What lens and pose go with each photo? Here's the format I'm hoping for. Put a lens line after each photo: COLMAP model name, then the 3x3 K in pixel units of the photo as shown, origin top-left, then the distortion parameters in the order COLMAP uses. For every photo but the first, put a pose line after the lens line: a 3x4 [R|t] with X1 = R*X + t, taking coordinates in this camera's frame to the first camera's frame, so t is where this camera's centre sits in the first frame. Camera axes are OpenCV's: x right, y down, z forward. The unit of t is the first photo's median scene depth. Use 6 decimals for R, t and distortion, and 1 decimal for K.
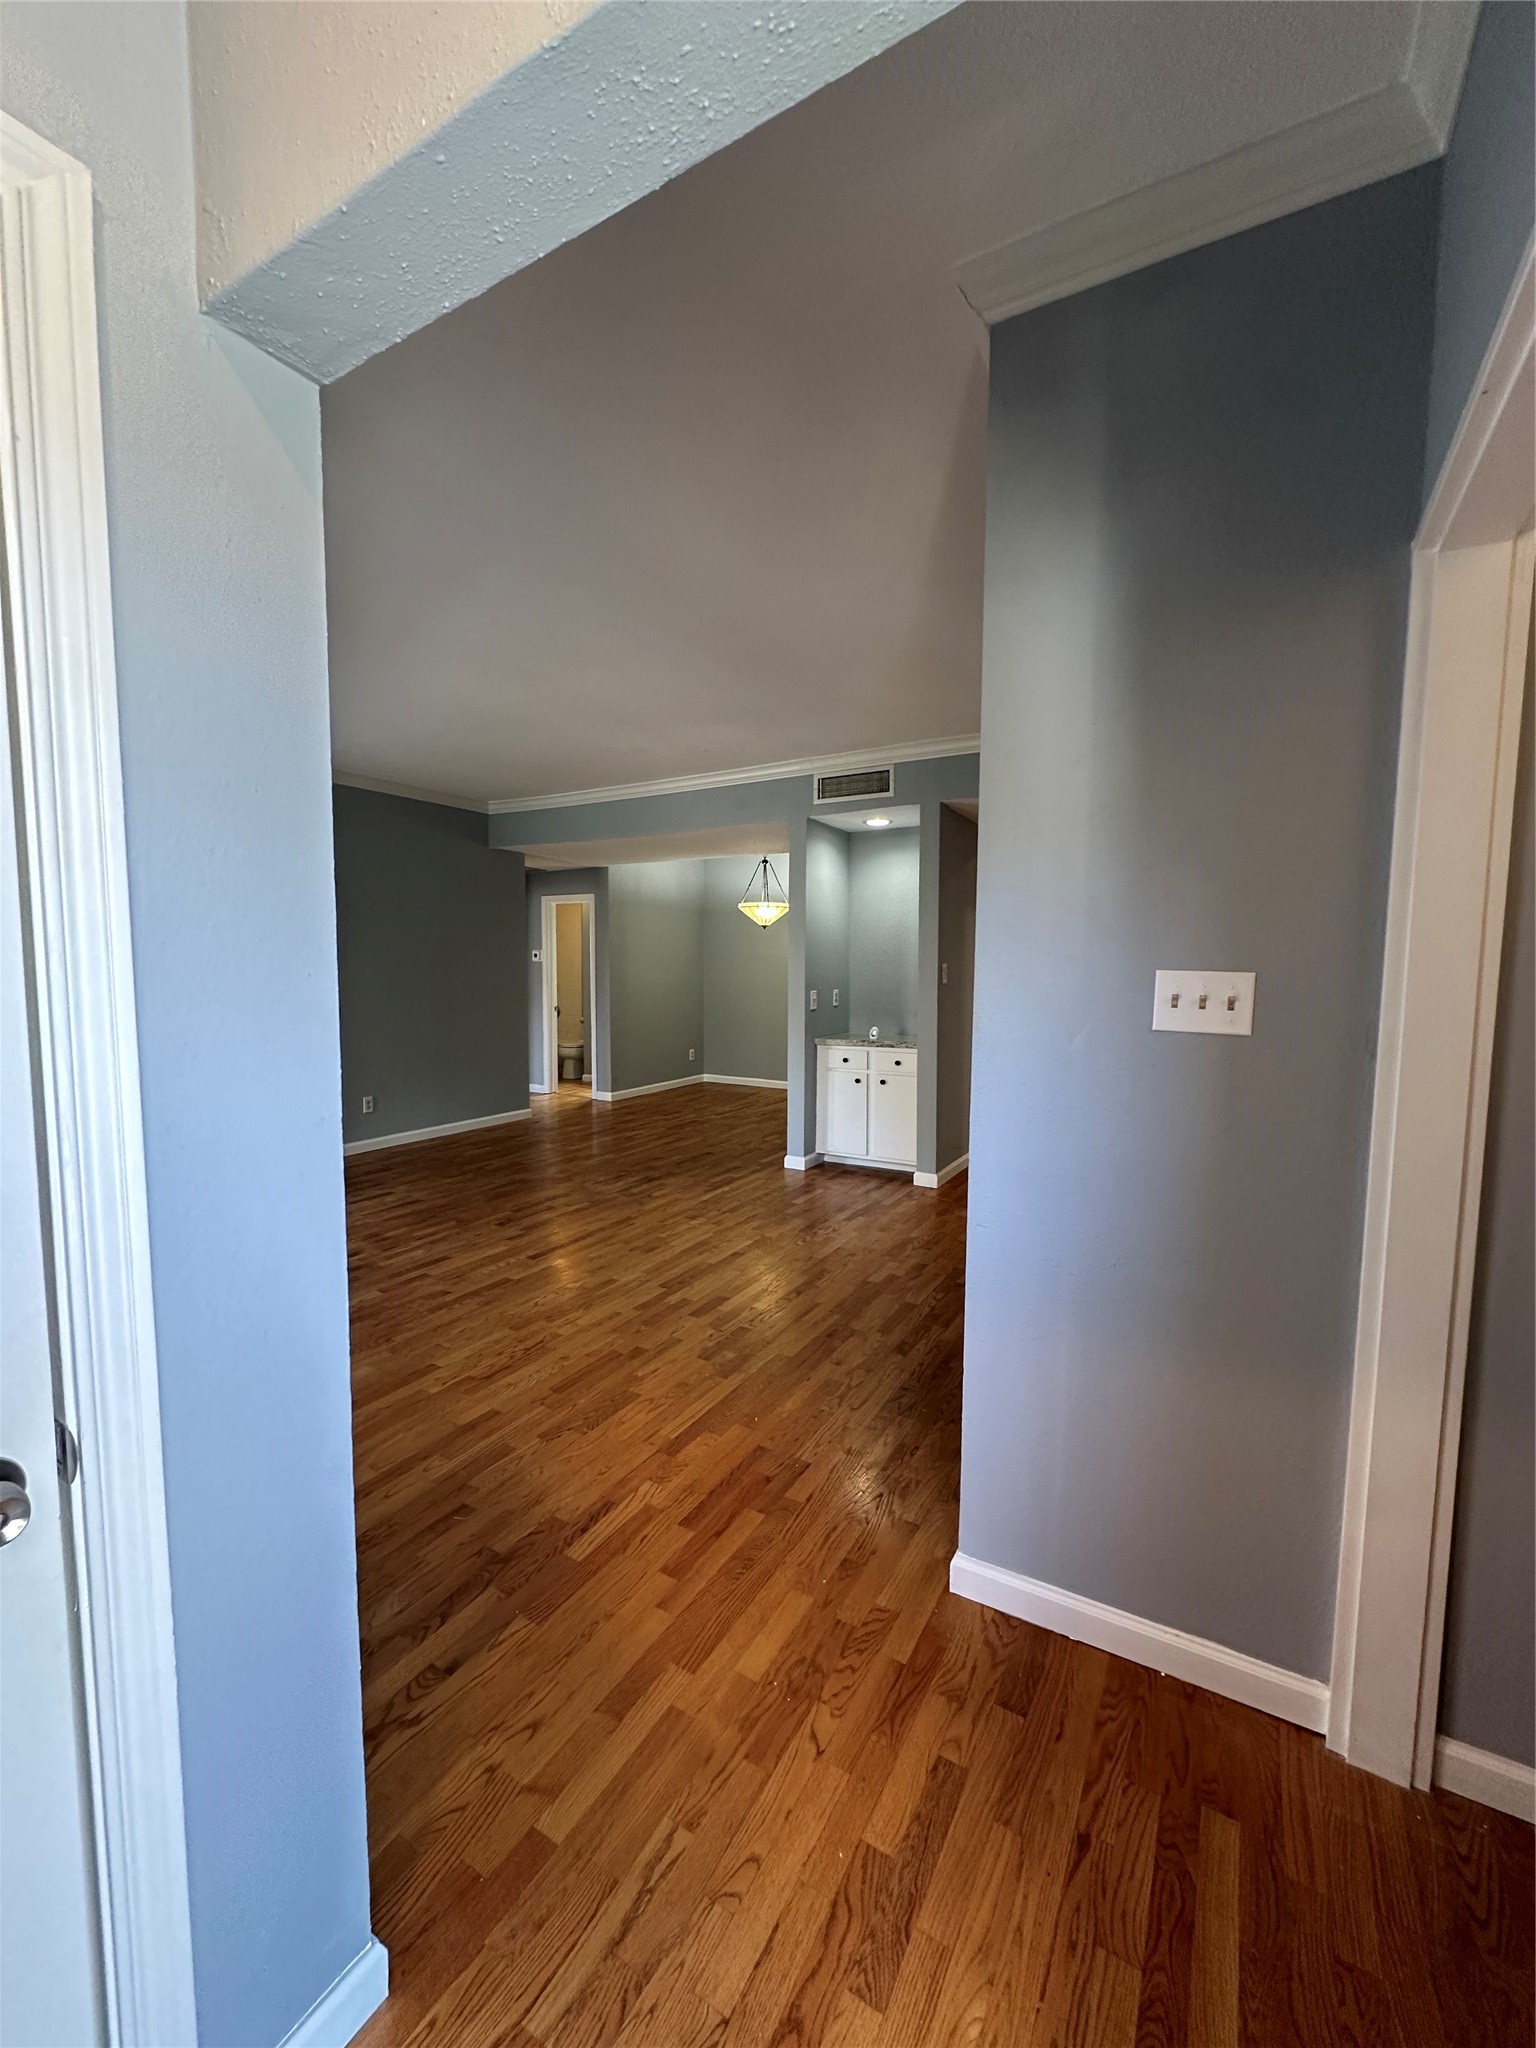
lens RADIAL K [[814.3, 0, 764.1], [0, 814.3, 1024.6], [0, 0, 1]] dist [-0.001987, 0.000484]
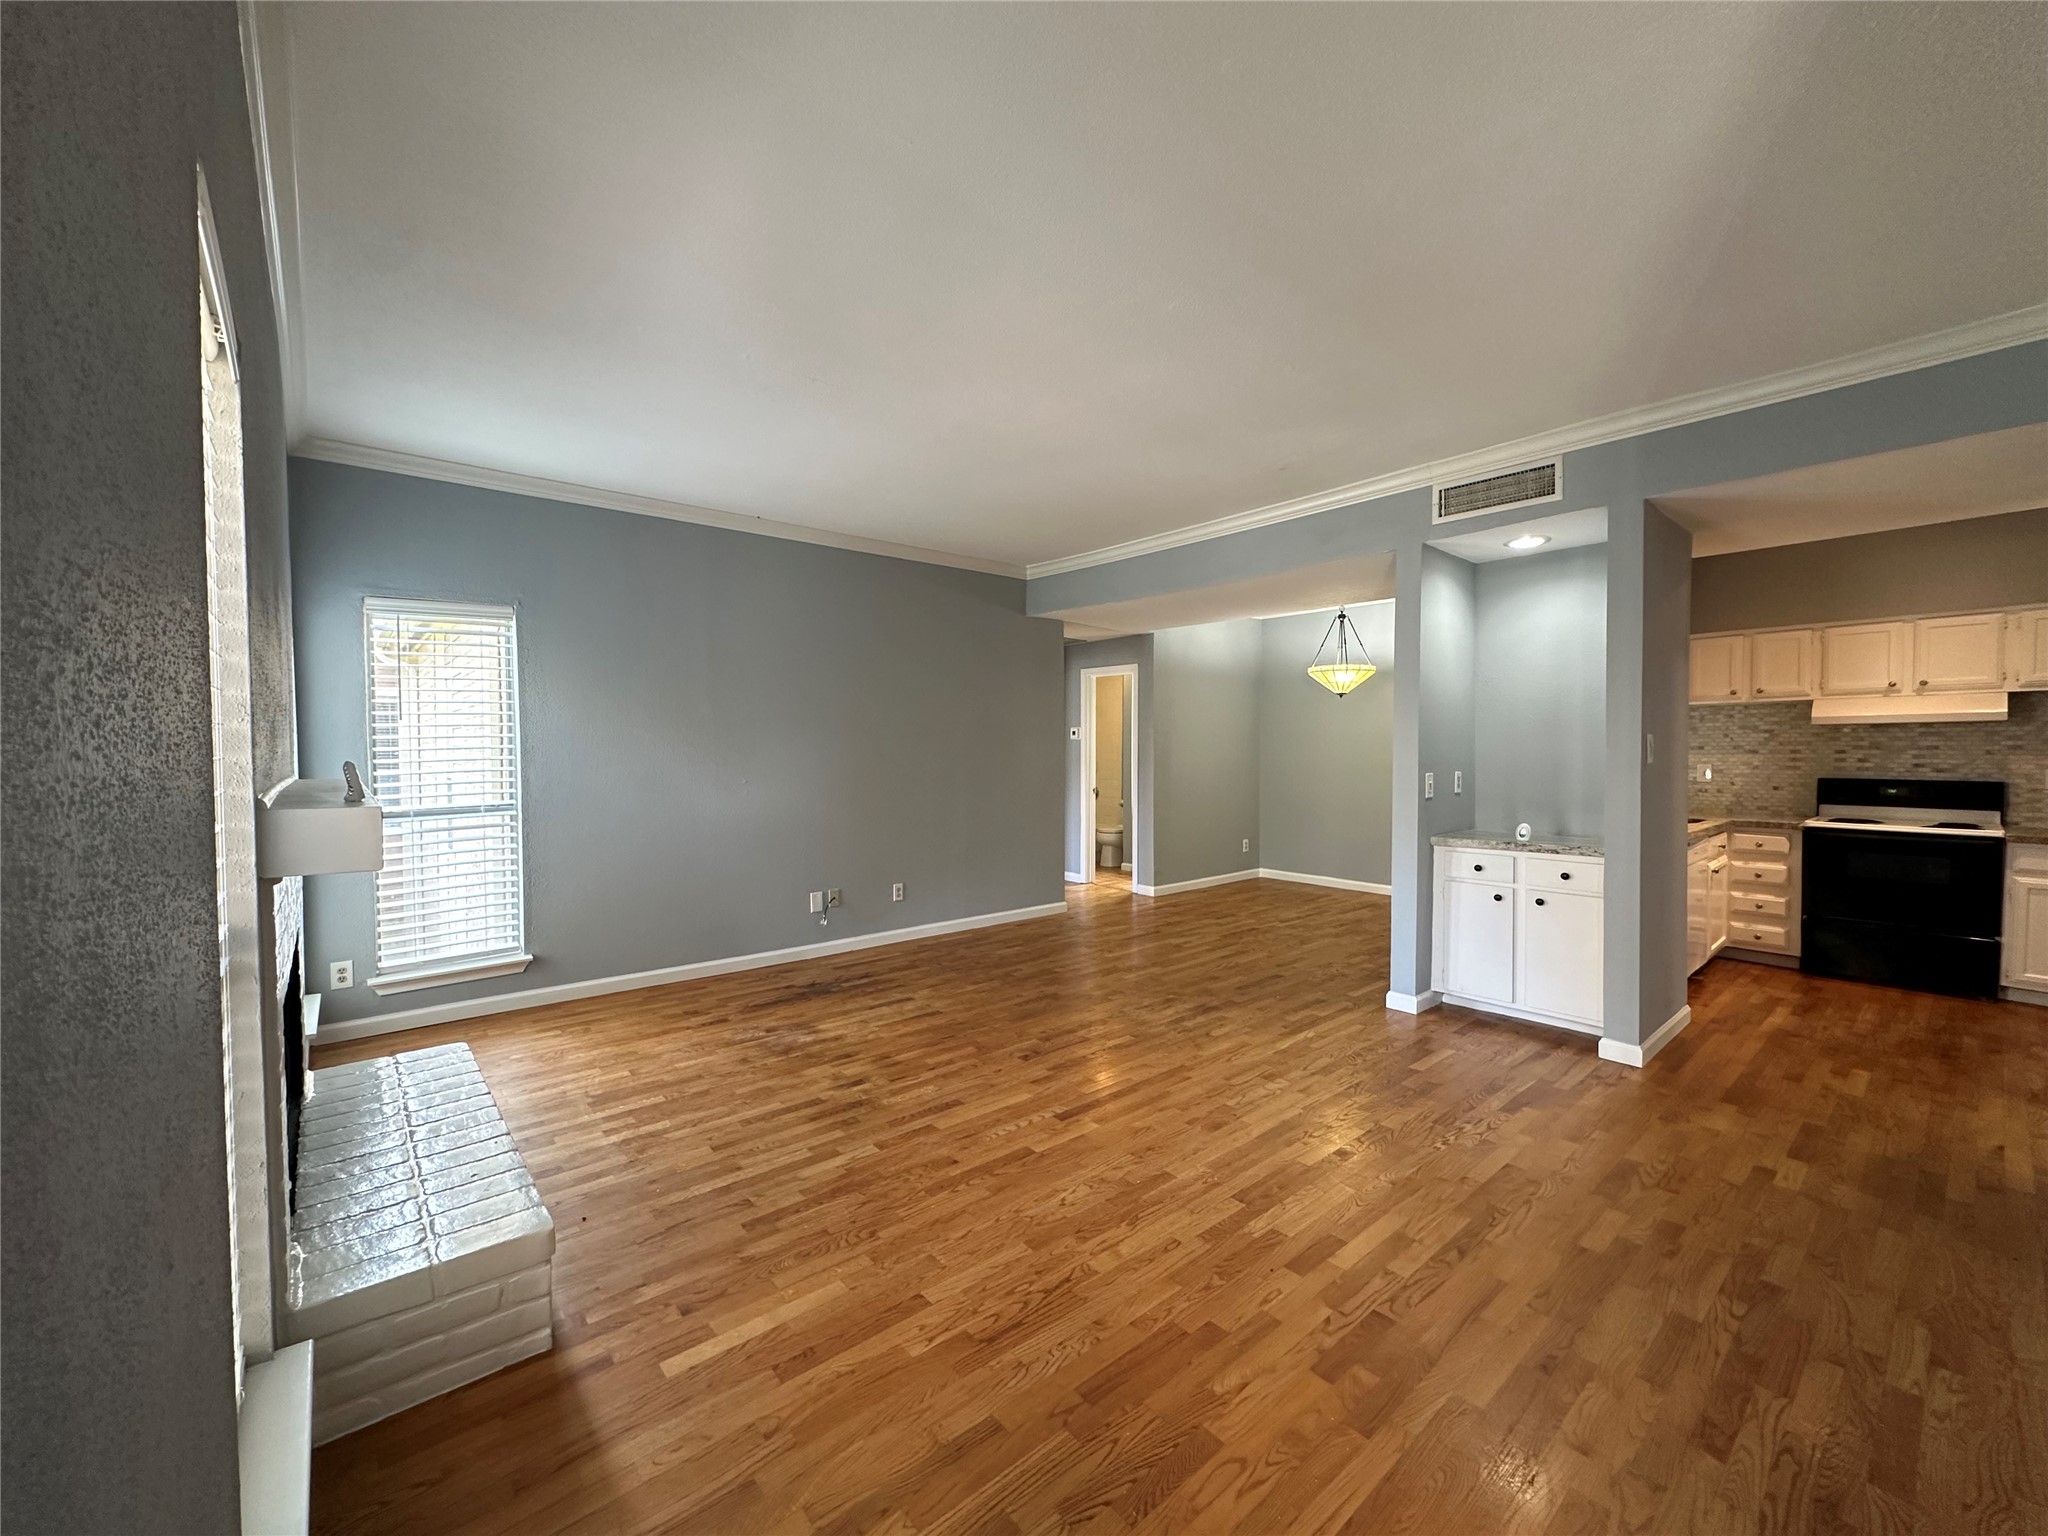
lens RADIAL K [[814.3, 0, 1026.6], [0, 814.3, 767.6], [0, 0, 1]] dist [-0.001987, 0.000484]
pose [[0.944932, 0.002578, -0.327256, -0.049212], [-0.017474, 0.998940, -0.042585, -0.009193], [0.326799, 0.045959, 0.943976, 0.190220]]
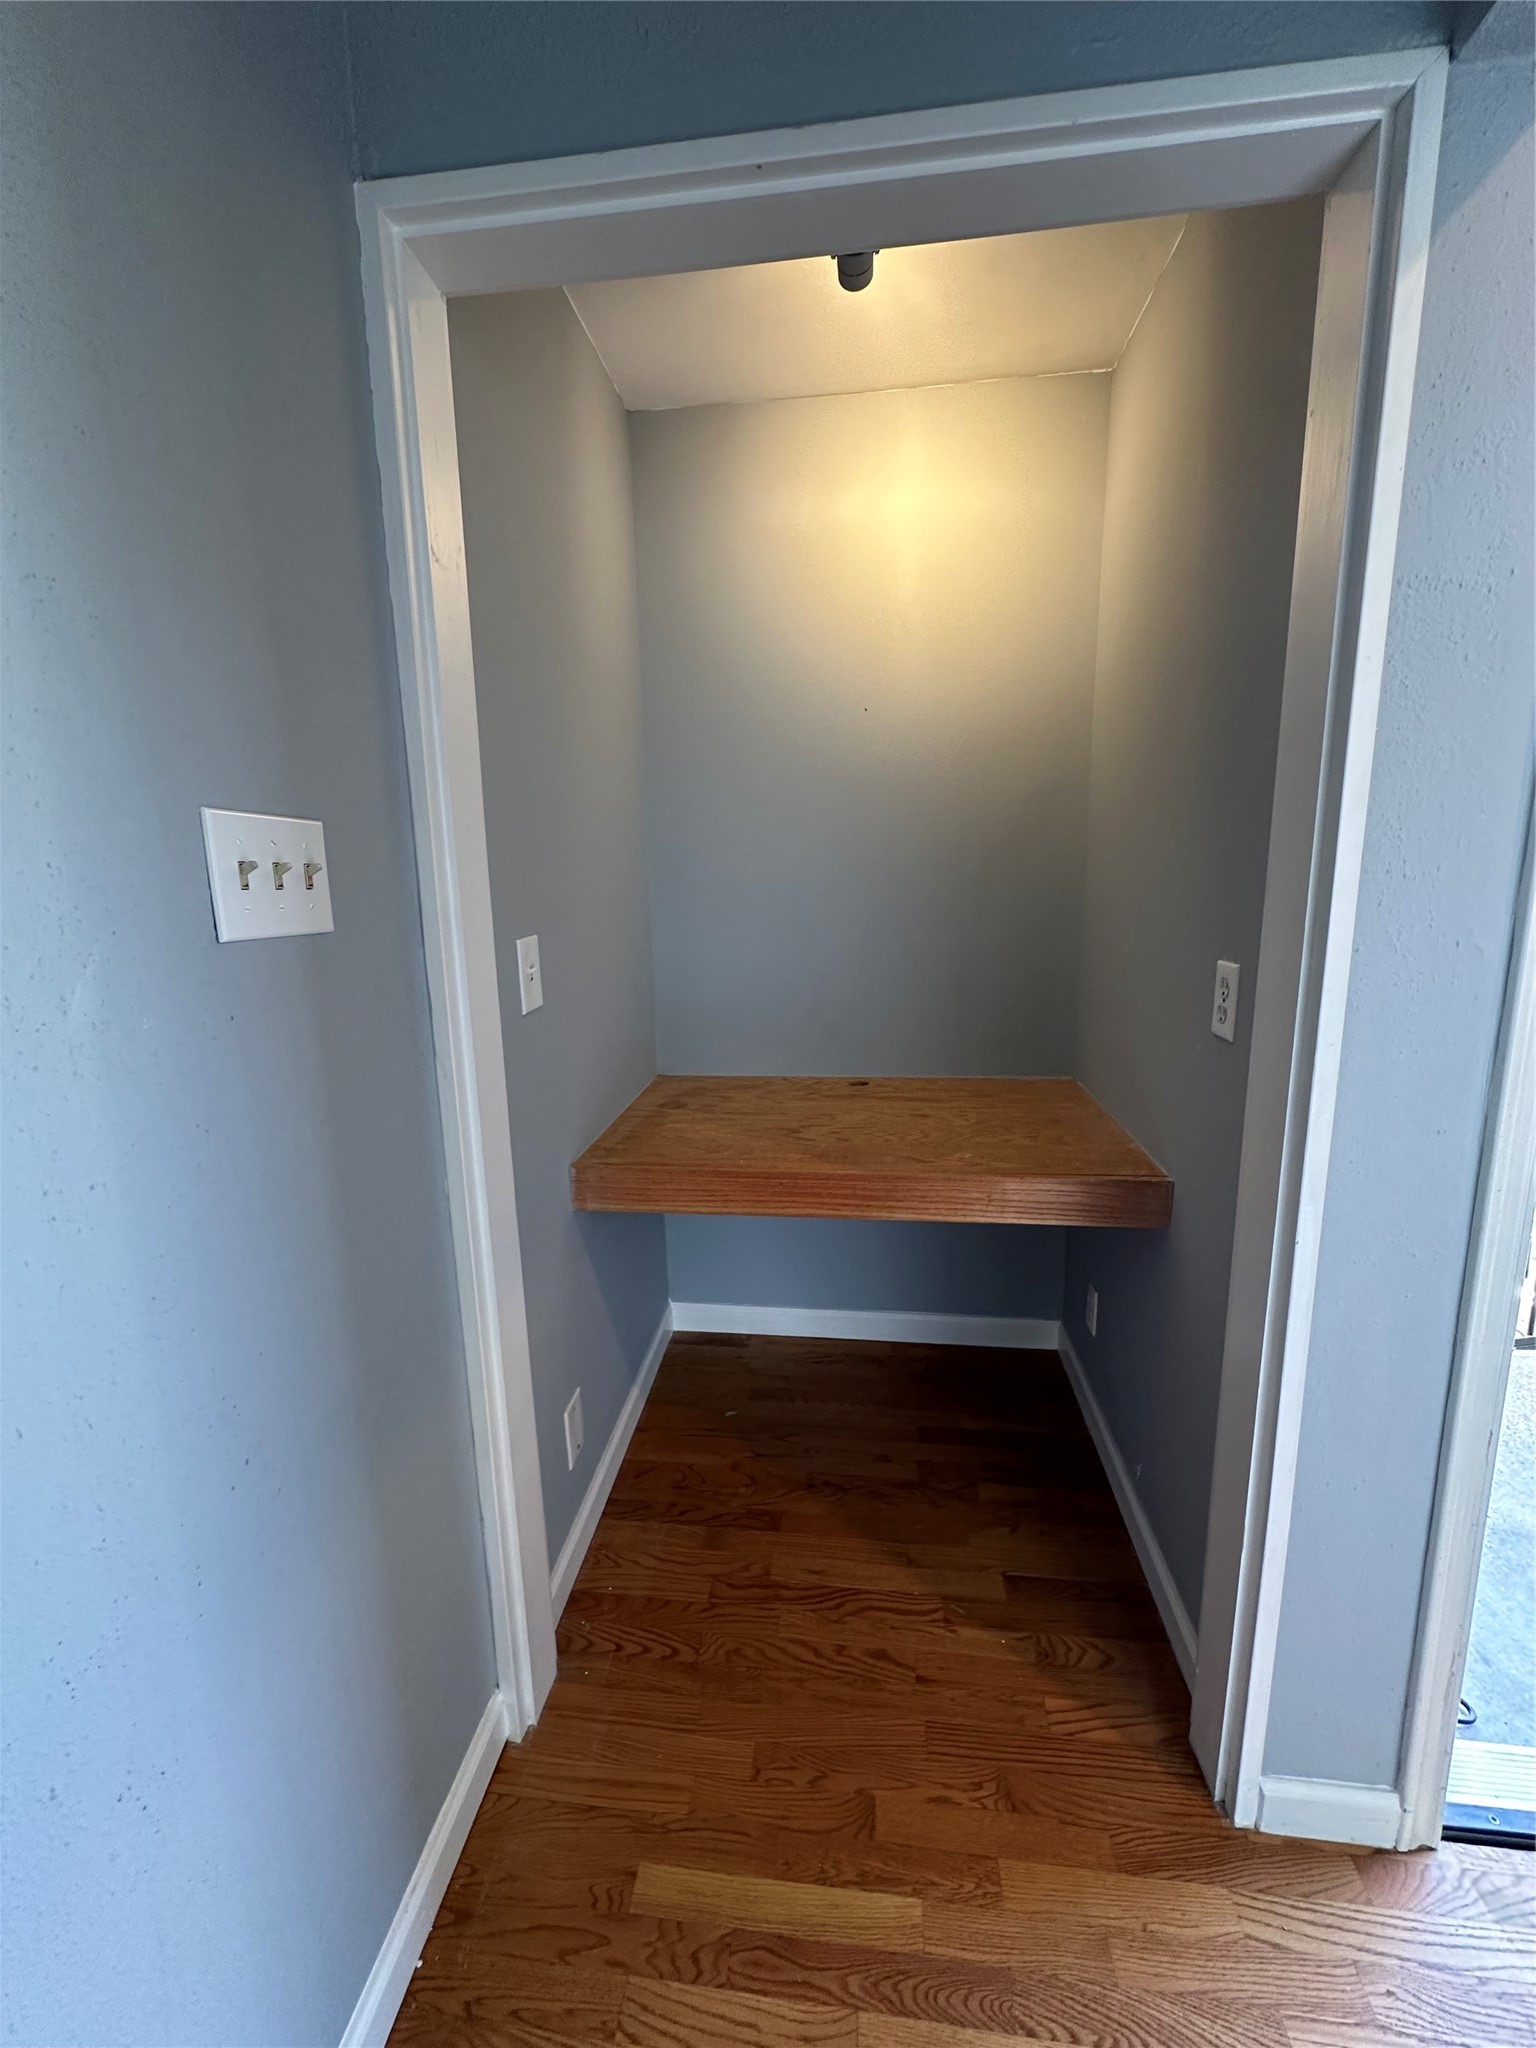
lens RADIAL K [[814.3, 0, 760.1], [0, 814.3, 1025.5], [0, 0, 1]] dist [-0.001987, 0.000484]
pose [[-0.407260, -0.159498, 0.899277, -0.058047], [0.080258, 0.974574, 0.209199, -0.015274], [-0.909779, 0.157373, -0.384104, 0.784235]]
